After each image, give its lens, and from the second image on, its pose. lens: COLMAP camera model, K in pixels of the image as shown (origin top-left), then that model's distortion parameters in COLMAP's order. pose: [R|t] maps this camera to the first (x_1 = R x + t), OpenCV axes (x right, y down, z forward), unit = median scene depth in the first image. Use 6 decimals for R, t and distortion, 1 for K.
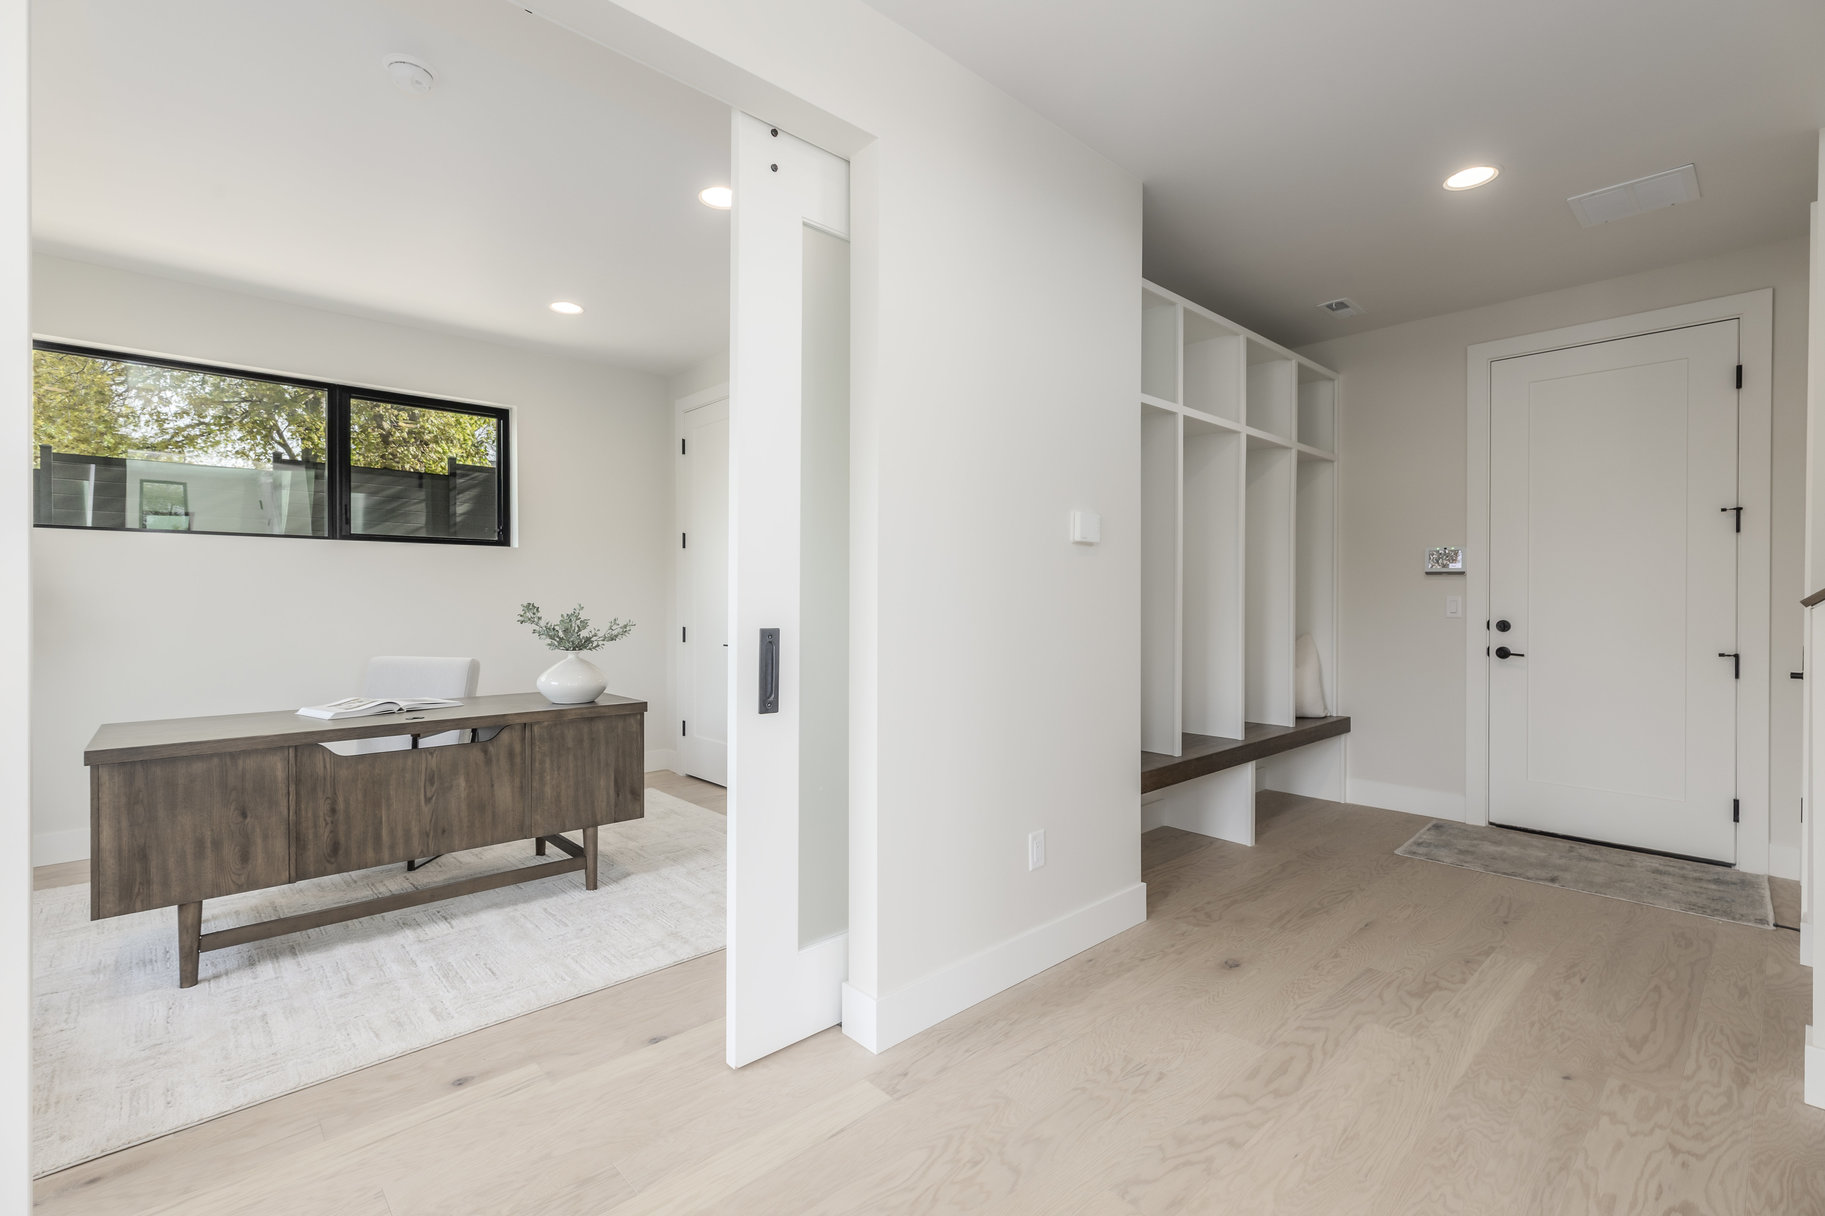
lens RADIAL K [[816.7, 0, 913.5], [0, 816.7, 601.9], [0, 0, 1]] dist [0.004295, 0.000134]
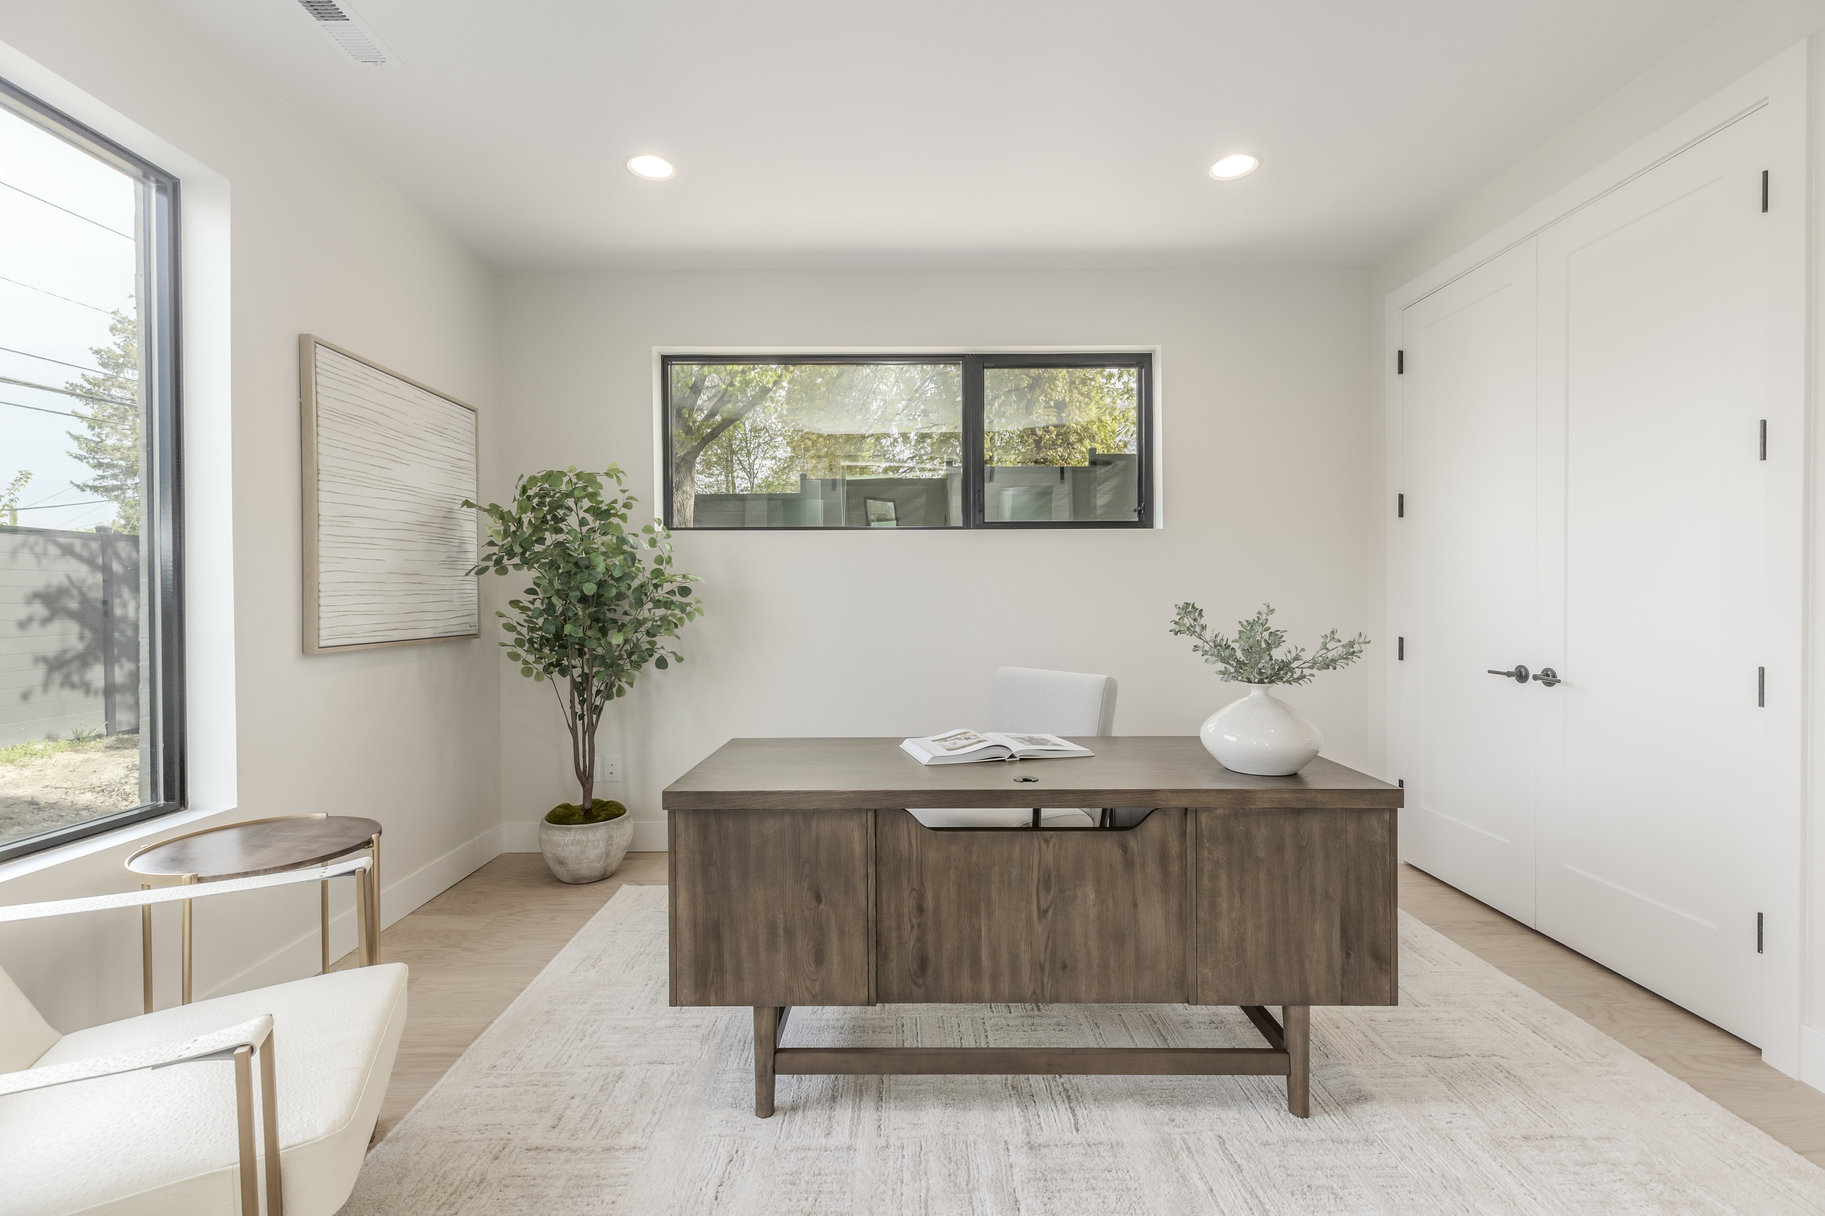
lens RADIAL K [[816.7, 0, 909.8], [0, 816.7, 601.3], [0, 0, 1]] dist [0.004295, 0.000134]
pose [[0.738354, 0.000021, -0.674413, -0.230954], [0.002948, 0.999990, 0.003258, -0.002636], [0.674406, -0.004394, 0.738347, 0.443171]]
